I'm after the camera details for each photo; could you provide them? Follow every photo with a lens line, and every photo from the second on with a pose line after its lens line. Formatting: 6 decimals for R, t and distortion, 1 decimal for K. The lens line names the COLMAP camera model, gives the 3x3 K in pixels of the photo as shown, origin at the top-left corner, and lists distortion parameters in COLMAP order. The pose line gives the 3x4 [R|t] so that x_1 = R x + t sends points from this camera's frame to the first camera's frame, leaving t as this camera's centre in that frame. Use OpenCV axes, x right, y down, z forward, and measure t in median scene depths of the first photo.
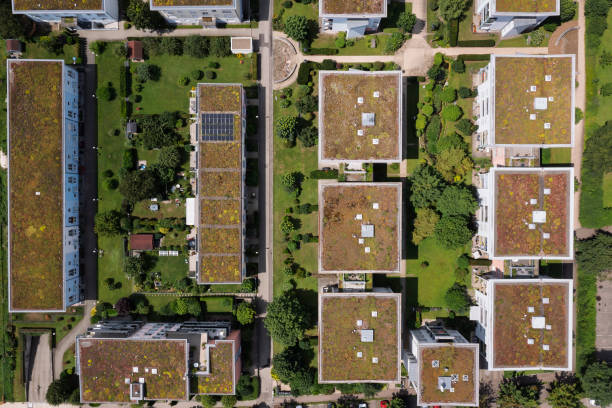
lens RADIAL K [[487.3, 0, 304.2], [0, 487.3, 207.5], [0, 0, 1]] dist [-0.013641, 0.004332]
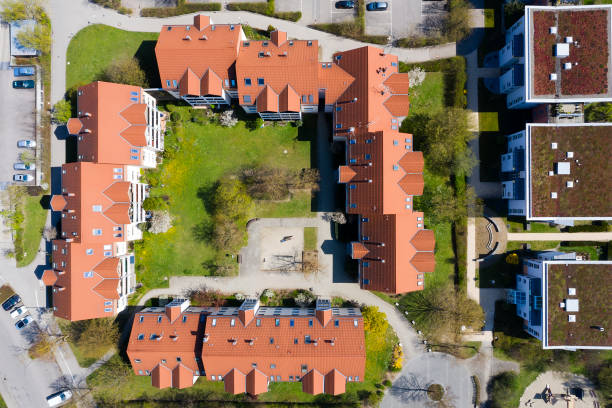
lens RADIAL K [[487.3, 0, 310.6], [0, 487.3, 201.4], [0, 0, 1]] dist [-0.013641, 0.004332]
pose [[-0.998396, 0.006656, 0.056218, 0.836775], [-0.007639, -0.999821, -0.017294, -0.232499], [0.056093, -0.017695, 0.998269, 0.018804]]
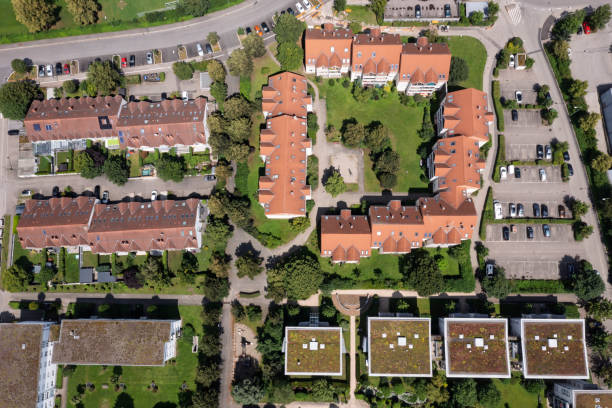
lens RADIAL K [[487.3, 0, 306.9], [0, 487.3, 203.5], [0, 0, 1]] dist [-0.013641, 0.004332]
pose [[0.007687, -0.982613, 0.185507, 0.560513], [0.998798, -0.001438, -0.049003, -0.386181], [0.048418, 0.185661, 0.981420, -0.486709]]
